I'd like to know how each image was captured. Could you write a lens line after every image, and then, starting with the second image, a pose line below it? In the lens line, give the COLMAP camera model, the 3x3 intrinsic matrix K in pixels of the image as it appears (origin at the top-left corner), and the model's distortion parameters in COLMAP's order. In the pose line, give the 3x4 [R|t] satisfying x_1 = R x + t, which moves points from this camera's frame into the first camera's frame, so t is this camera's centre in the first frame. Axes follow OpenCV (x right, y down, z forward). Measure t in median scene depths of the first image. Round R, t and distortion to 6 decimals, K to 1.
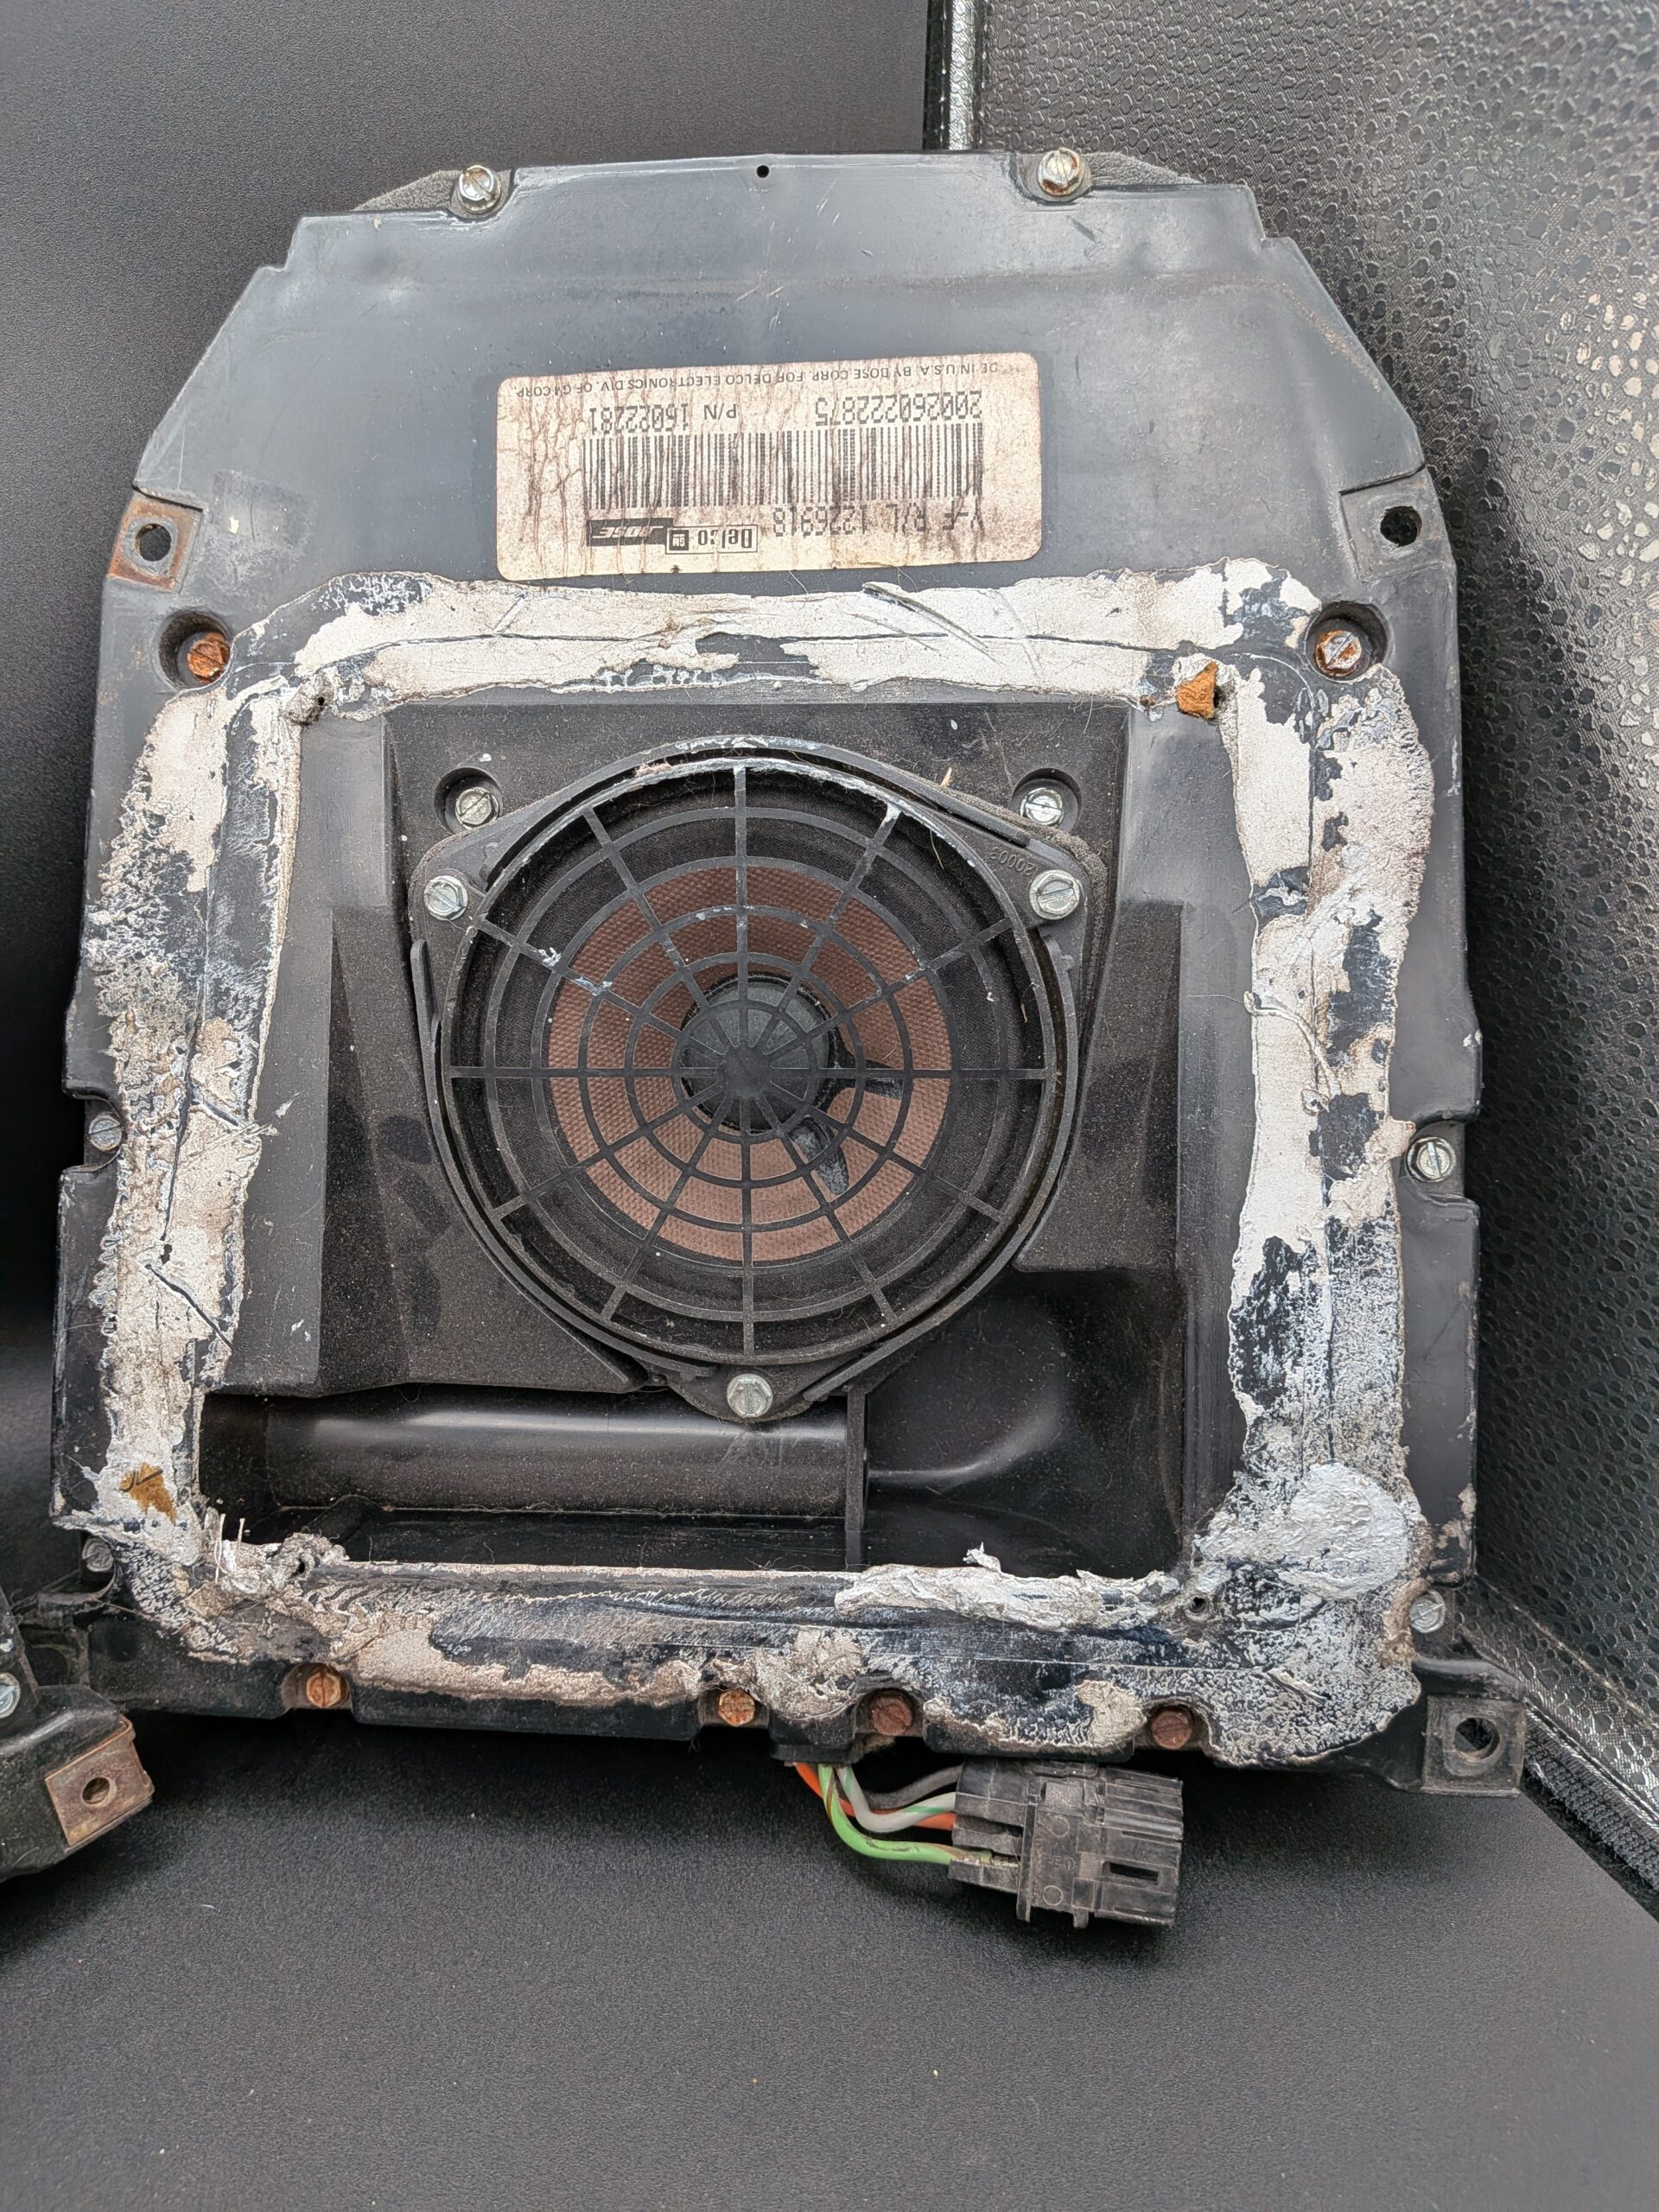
lens RADIAL K [[1594.9, 0, 848.4], [0, 1594.9, 1111.0], [0, 0, 1]] dist [0.100994, -0.224713]
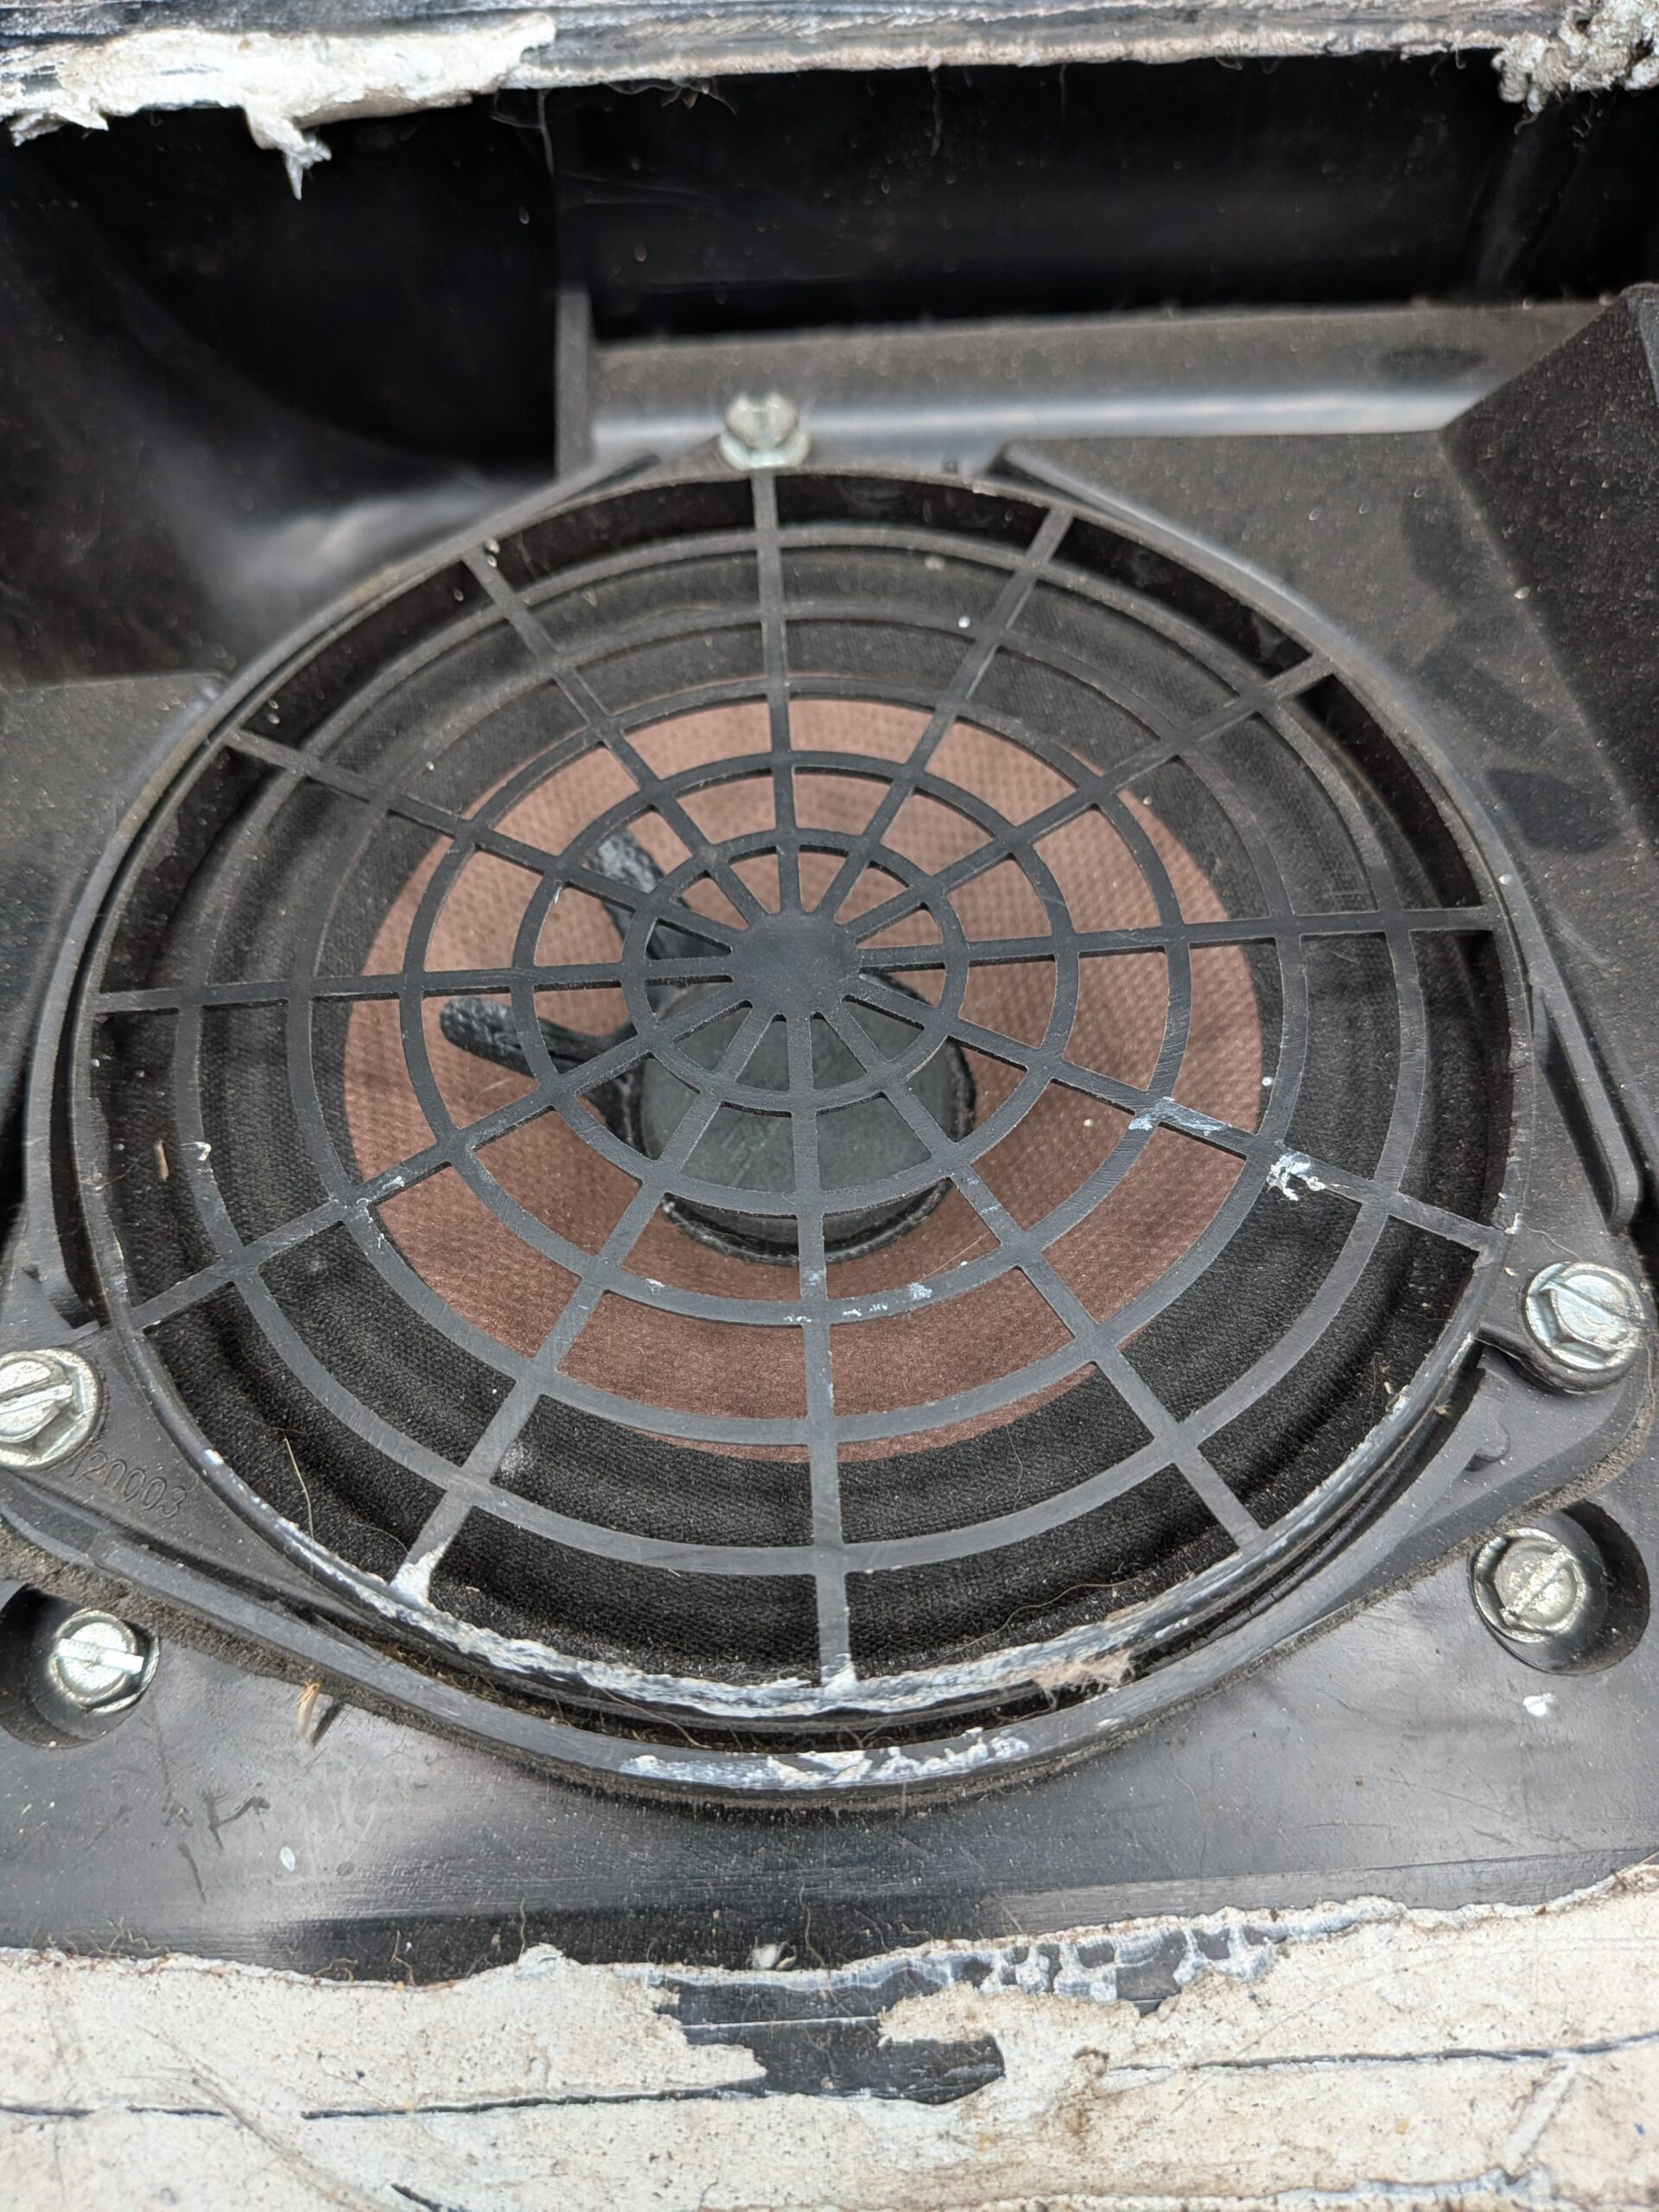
lens RADIAL K [[1594.5, 0, 743.9], [0, 1594.5, 1106.8], [0, 0, 1]] dist [0.000419, -0.033436]
pose [[-0.995561, 0.073888, 0.058292, -0.074272], [-0.054827, -0.958756, 0.278893, -0.182367], [0.076495, 0.274459, 0.958551, 0.603297]]
